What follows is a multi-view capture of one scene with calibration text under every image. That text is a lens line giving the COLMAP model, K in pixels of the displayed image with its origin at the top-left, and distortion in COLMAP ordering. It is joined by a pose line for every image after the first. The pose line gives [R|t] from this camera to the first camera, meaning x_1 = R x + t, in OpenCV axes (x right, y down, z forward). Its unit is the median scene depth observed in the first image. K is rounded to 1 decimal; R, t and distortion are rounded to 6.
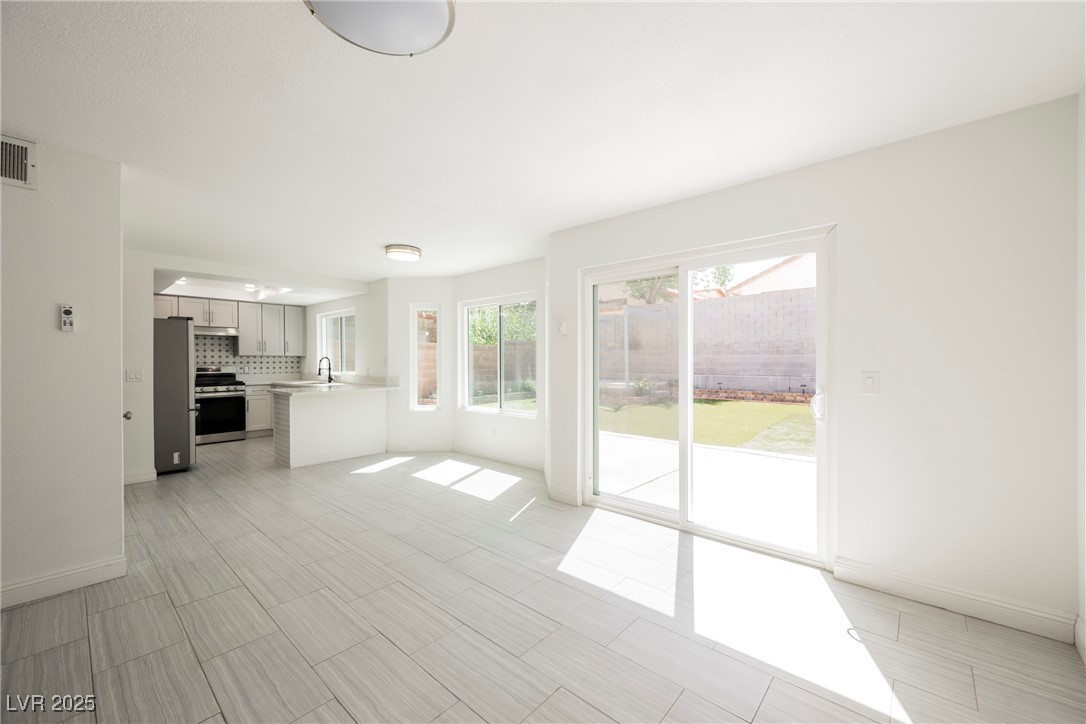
lens RADIAL K [[425.0, 0, 544.4], [0, 425.0, 360.1], [0, 0, 1]] dist [-0.005227, 0.000595]
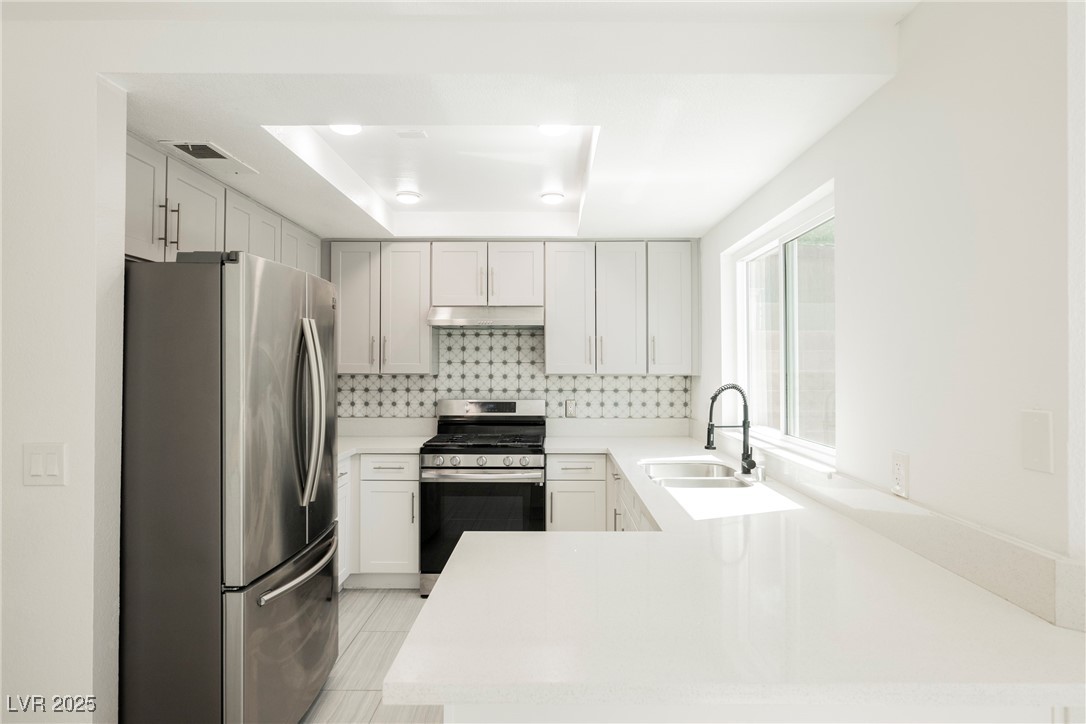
lens RADIAL K [[630.0, 0, 544.1], [0, 630.0, 359.7], [0, 0, 1]] dist [-0.006627, -0.000681]
pose [[0.656064, -0.005603, -0.754684, -0.268950], [-0.002913, 0.999946, -0.009956, -0.018949], [0.754700, 0.008730, 0.656012, 0.605193]]
